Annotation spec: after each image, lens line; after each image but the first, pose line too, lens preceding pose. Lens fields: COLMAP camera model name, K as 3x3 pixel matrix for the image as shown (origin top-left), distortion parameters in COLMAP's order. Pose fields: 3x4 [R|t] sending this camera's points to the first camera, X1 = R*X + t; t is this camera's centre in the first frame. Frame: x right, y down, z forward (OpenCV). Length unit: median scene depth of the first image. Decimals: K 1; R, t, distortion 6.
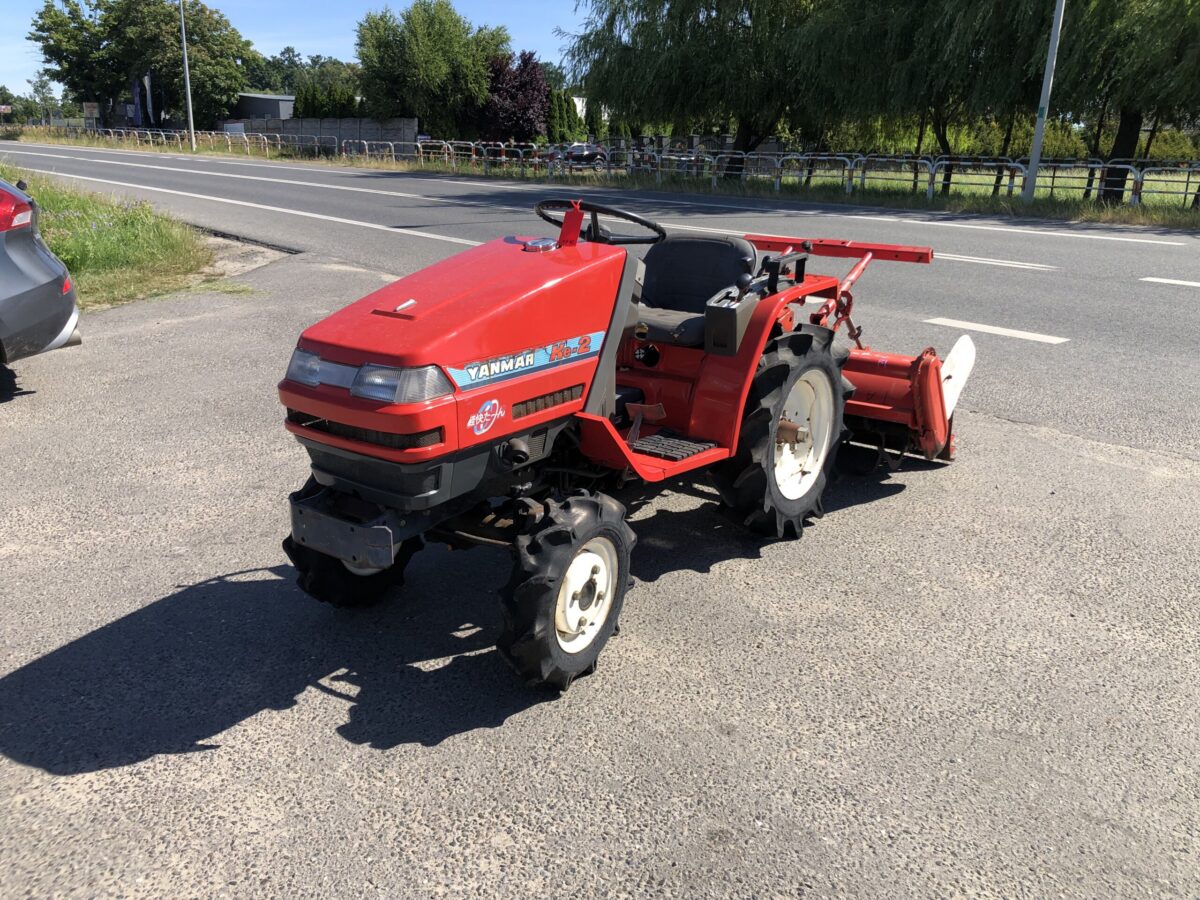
lens RADIAL K [[954.9, 0, 600.0], [0, 954.9, 450.0], [0, 0, 1]] dist [0.027729, -0.031054]
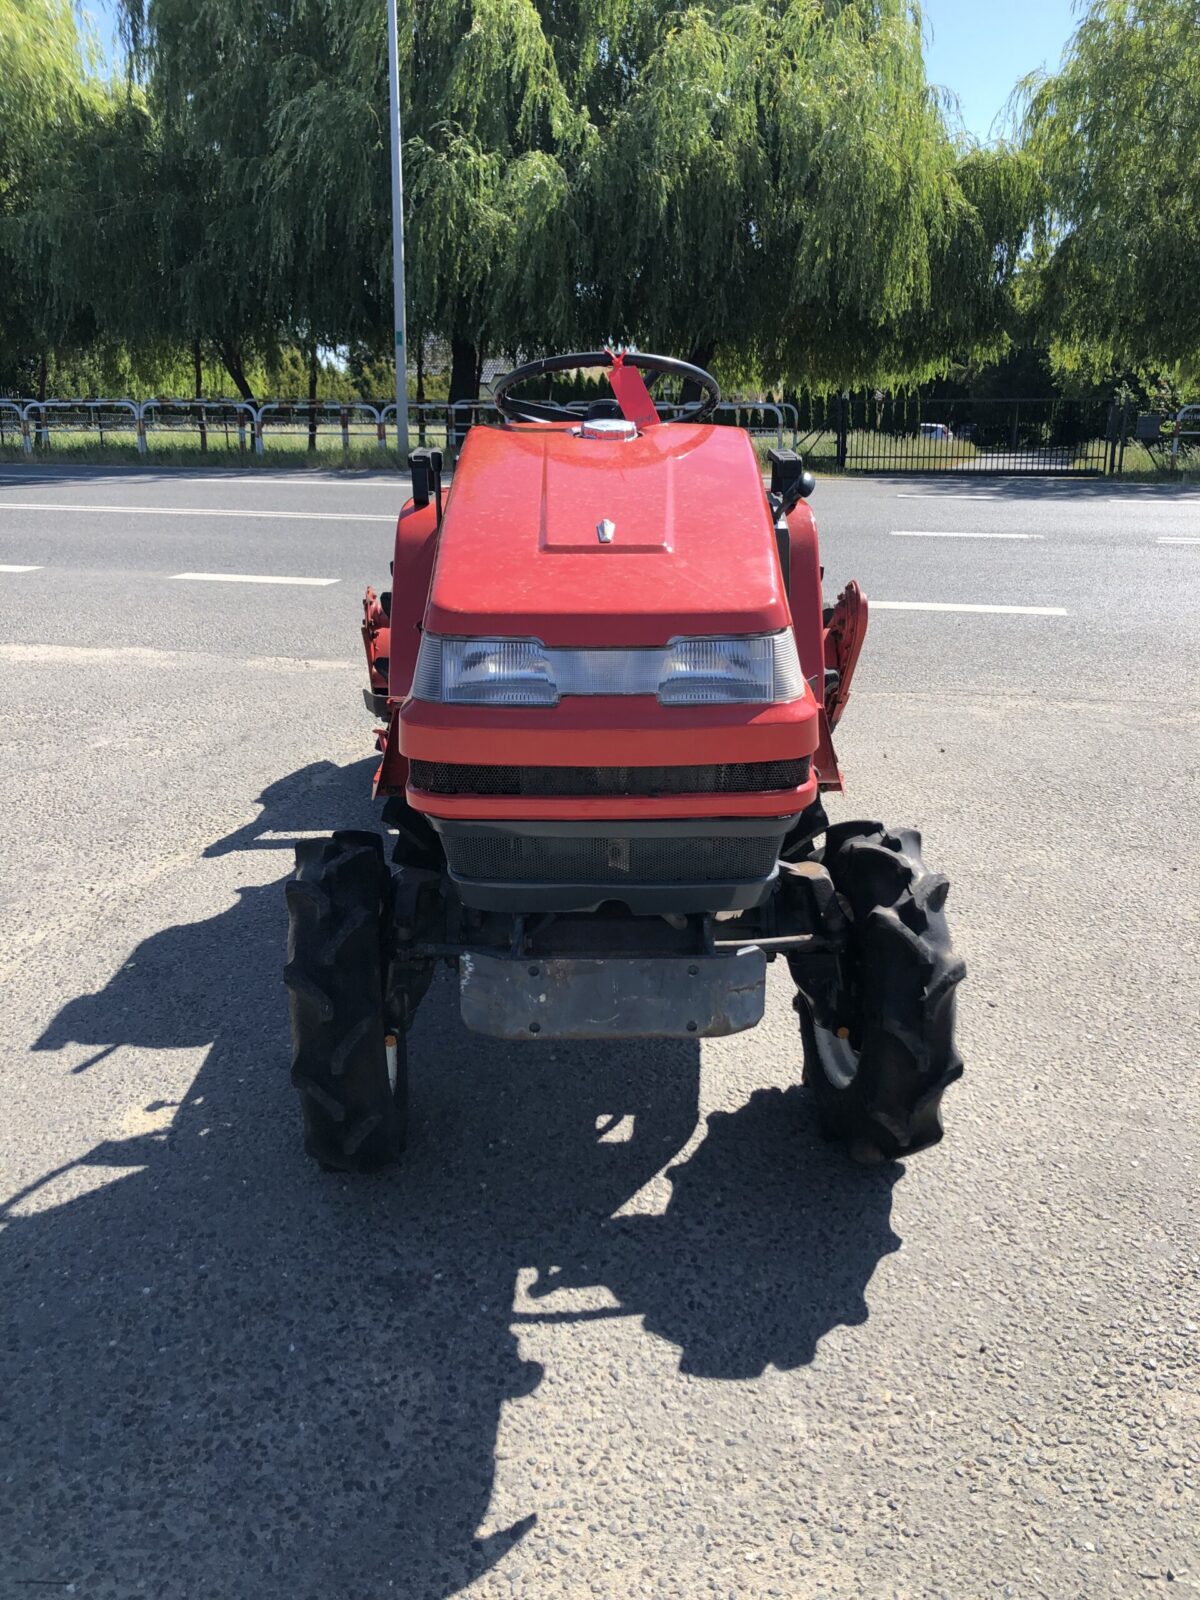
lens RADIAL K [[1285.7, 0, 620.2], [0, 1285.7, 795.6], [0, 0, 1]] dist [0.017374, 0.003883]
pose [[0.802801, -0.186350, 0.566378, -0.521913], [0.189722, 0.980371, 0.053644, -0.039819], [-0.565257, 0.064389, 0.822398, 0.367009]]
